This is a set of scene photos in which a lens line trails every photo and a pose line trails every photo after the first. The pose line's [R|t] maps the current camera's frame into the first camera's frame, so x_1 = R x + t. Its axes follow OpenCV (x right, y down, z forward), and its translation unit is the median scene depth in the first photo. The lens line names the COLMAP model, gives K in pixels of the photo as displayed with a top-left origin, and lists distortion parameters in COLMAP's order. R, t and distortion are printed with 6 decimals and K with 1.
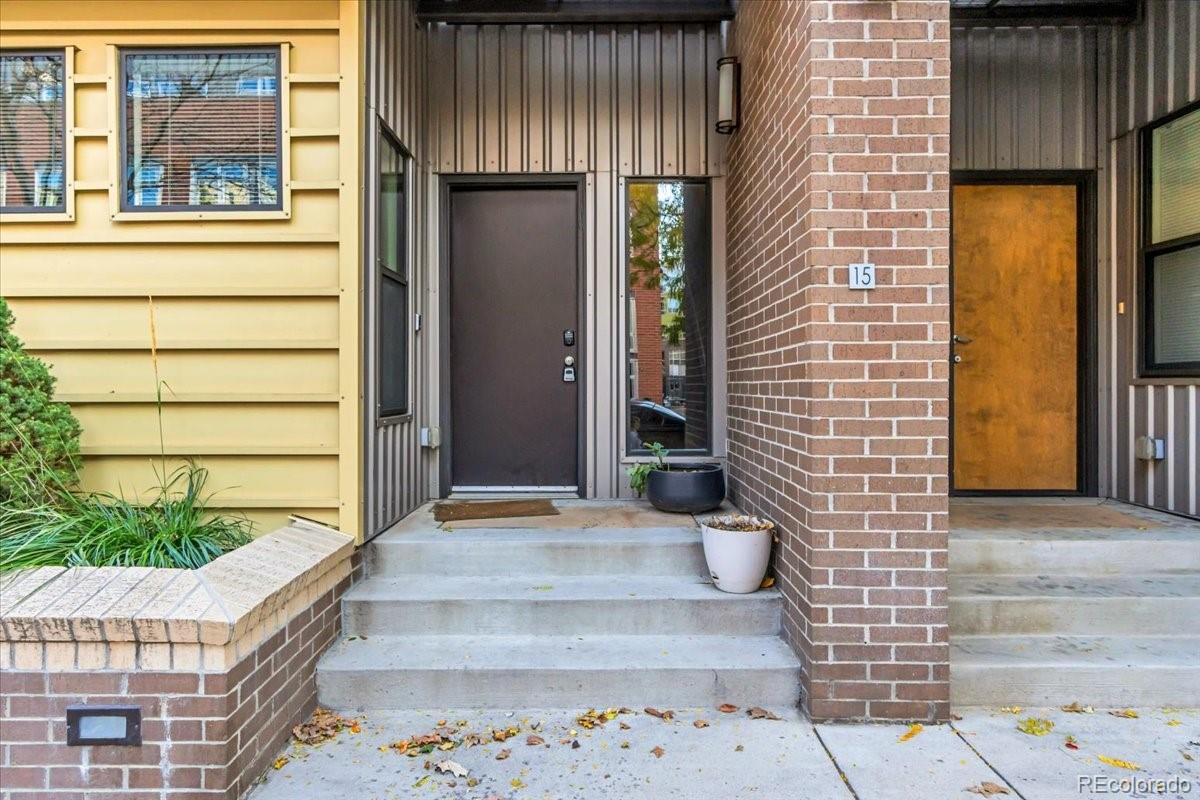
lens RADIAL K [[605.3, 0, 601.3], [0, 605.3, 391.0], [0, 0, 1]] dist [0.002011, 0.000250]
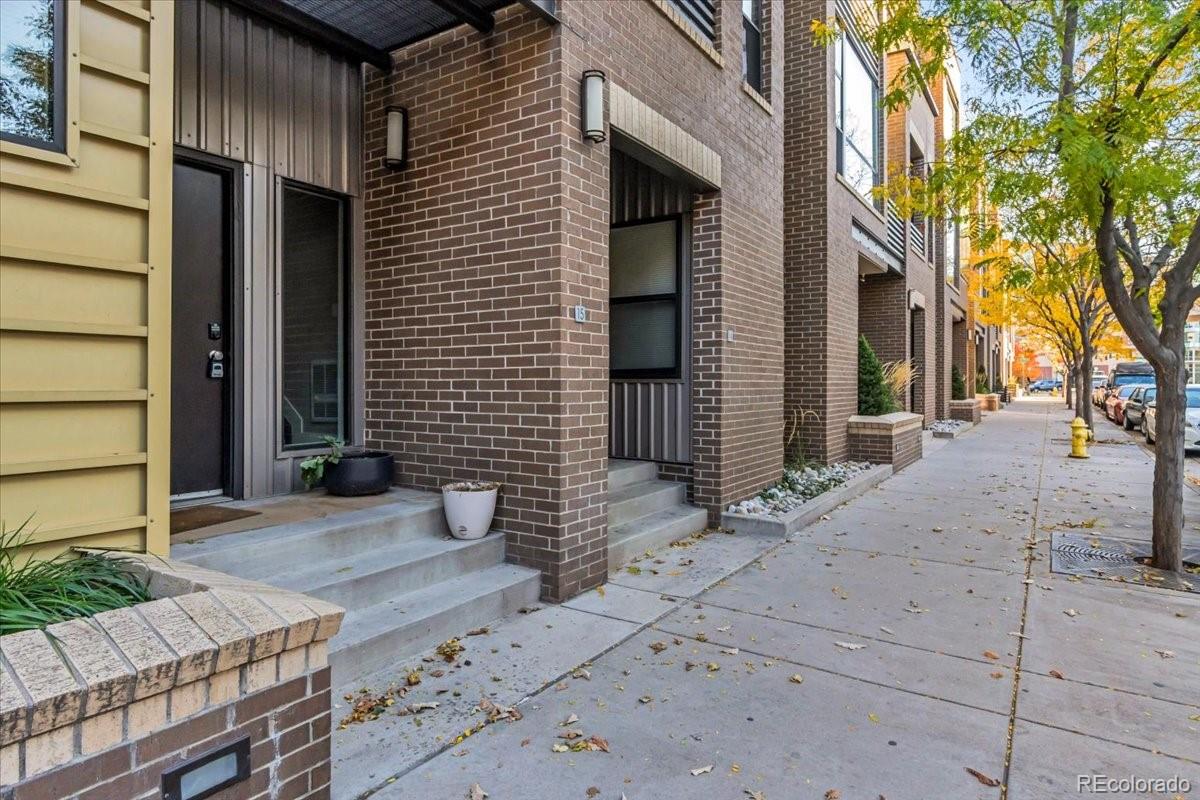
lens RADIAL K [[521.9, 0, 596.5], [0, 521.9, 386.6], [0, 0, 1]] dist [-0.000560, 0.000077]
pose [[0.664835, -0.002268, 0.746987, -0.564241], [0.004402, 0.999990, -0.000881, 0.002999], [-0.746978, 0.003874, 0.664838, 0.053591]]
